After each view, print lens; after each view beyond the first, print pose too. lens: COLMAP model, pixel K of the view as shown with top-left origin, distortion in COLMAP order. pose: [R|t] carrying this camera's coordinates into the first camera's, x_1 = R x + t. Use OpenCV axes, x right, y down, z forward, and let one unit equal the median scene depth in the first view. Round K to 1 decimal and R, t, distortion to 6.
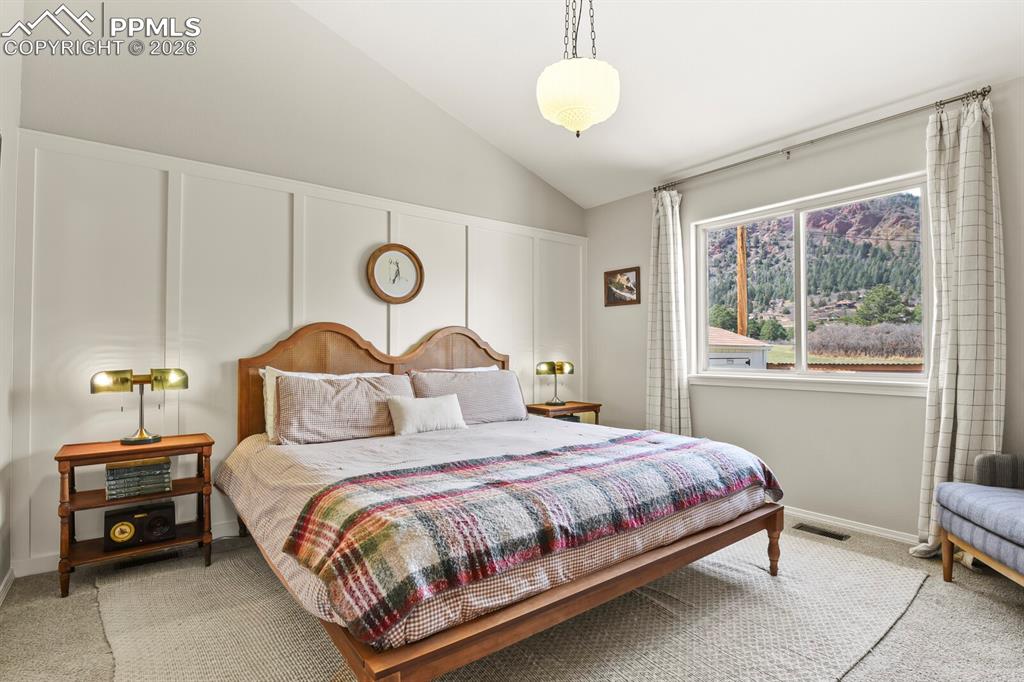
lens RADIAL K [[495.8, 0, 520.3], [0, 495.8, 347.1], [0, 0, 1]] dist [-0.015325, -0.003133]
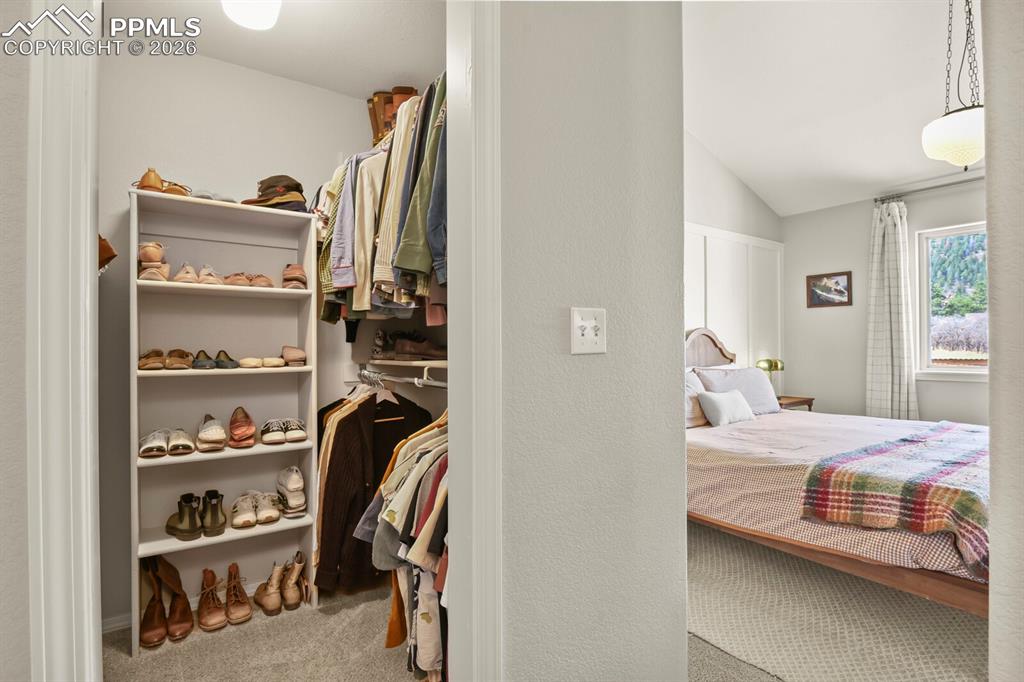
lens RADIAL K [[495.8, 0, 507.1], [0, 495.8, 342.6], [0, 0, 1]] dist [-0.015325, -0.003133]
pose [[0.999100, -0.005345, -0.042082, -0.468980], [0.005377, 0.999985, 0.000649, -0.011262], [0.042078, -0.000875, 0.999114, -0.103619]]
